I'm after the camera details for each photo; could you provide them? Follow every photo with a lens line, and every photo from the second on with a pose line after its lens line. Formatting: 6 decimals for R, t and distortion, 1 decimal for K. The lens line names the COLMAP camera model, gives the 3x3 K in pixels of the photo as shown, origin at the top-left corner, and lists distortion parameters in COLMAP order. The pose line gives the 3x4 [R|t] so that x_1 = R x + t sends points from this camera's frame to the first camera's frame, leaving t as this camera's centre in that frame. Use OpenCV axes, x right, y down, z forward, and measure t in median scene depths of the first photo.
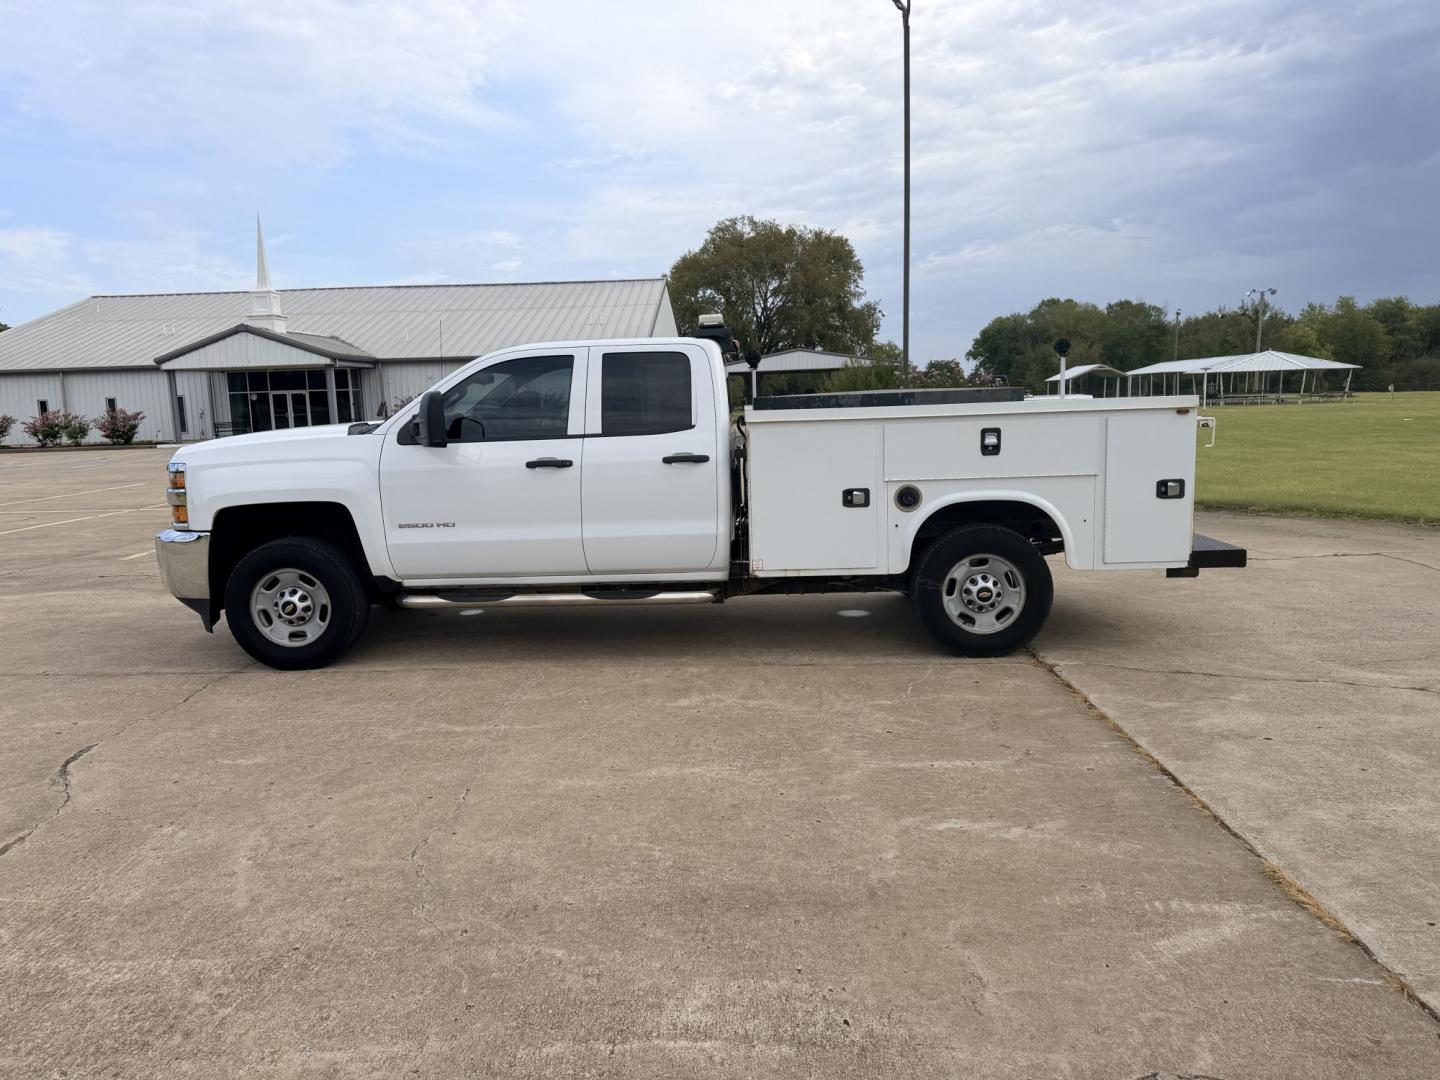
lens RADIAL K [[997.6, 0, 714.2], [0, 997.6, 536.6], [0, 0, 1]] dist [0.105382, -0.157566]
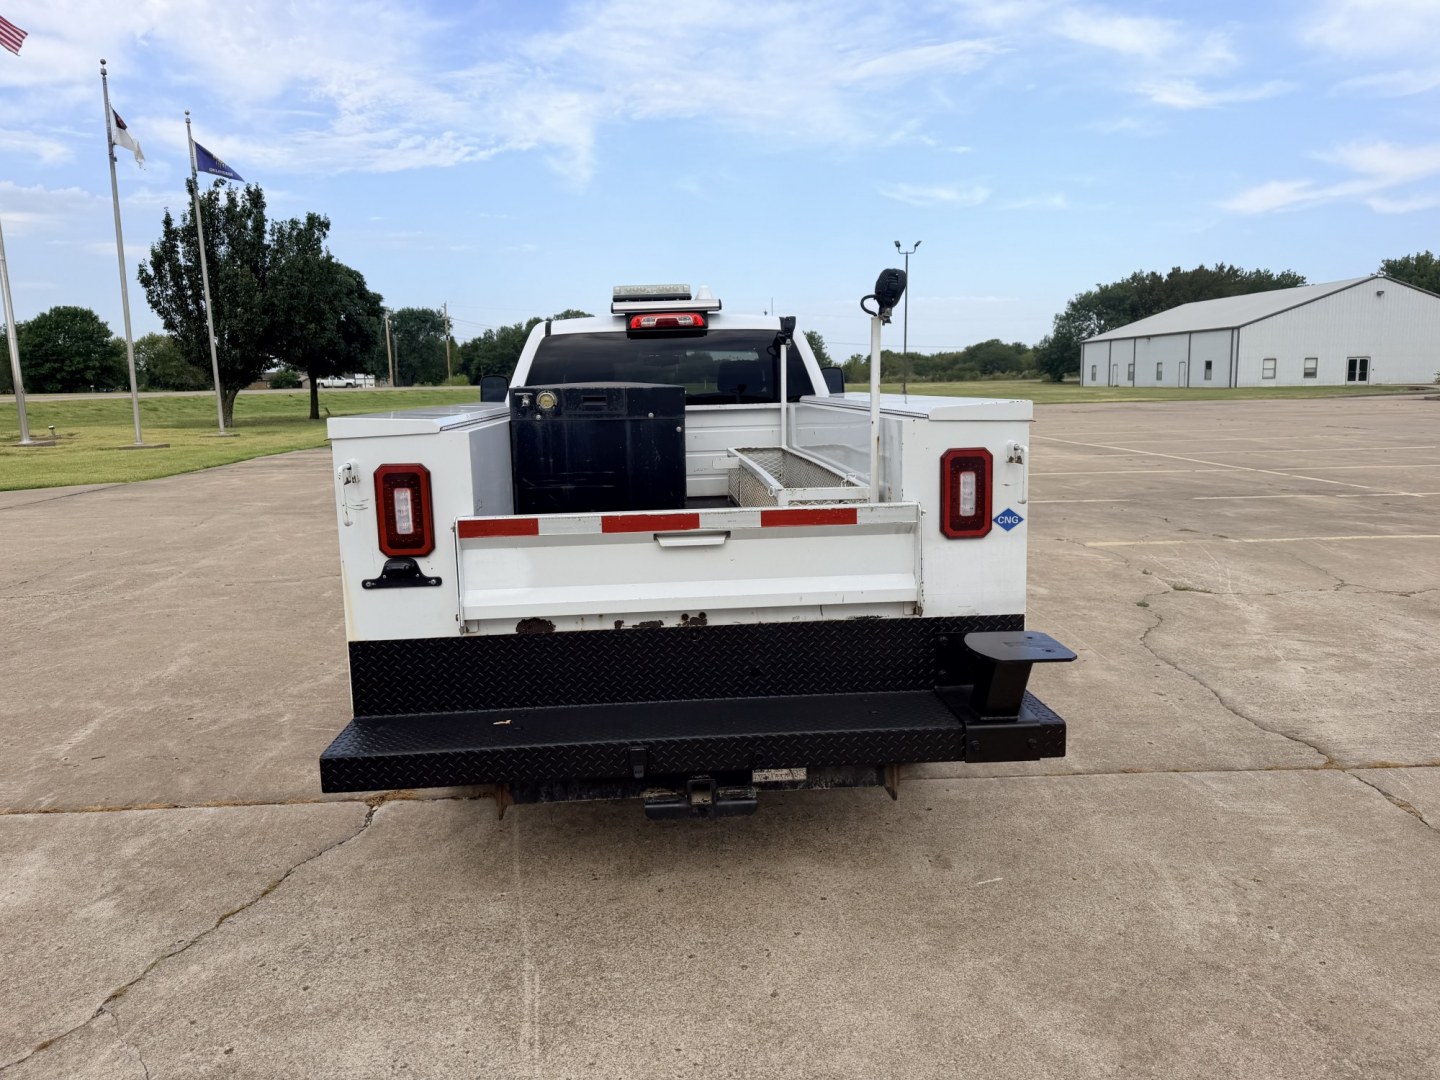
lens RADIAL K [[997.6, 0, 714.2], [0, 997.6, 536.6], [0, 0, 1]] dist [0.105382, -0.157566]
pose [[0.095798, 0.177709, -0.979409, 0.946245], [-0.118894, 0.978933, 0.165994, -0.177903], [0.988275, 0.100544, 0.114908, 1.079876]]
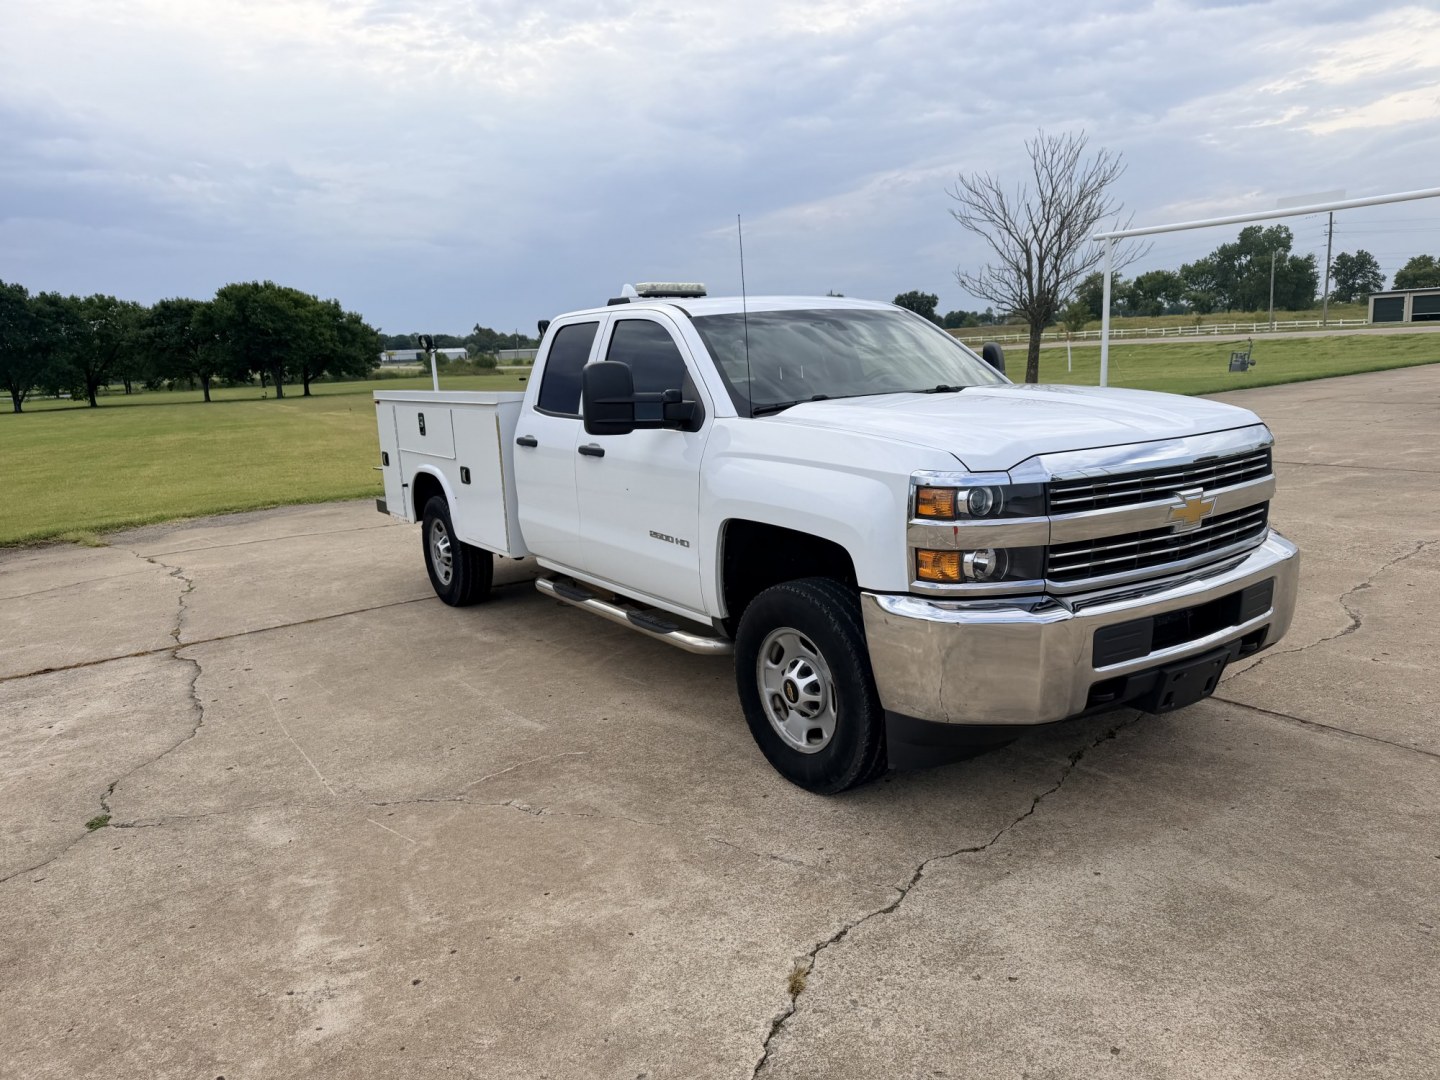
lens RADIAL K [[999.8, 0, 727.8], [0, 999.8, 537.6], [0, 0, 1]] dist [0.077526, -0.109449]
pose [[-0.585018, -0.090349, 0.805972, -0.883914], [0.175561, 0.956105, 0.234610, -0.225228], [-0.791791, 0.278748, -0.543477, 1.689077]]
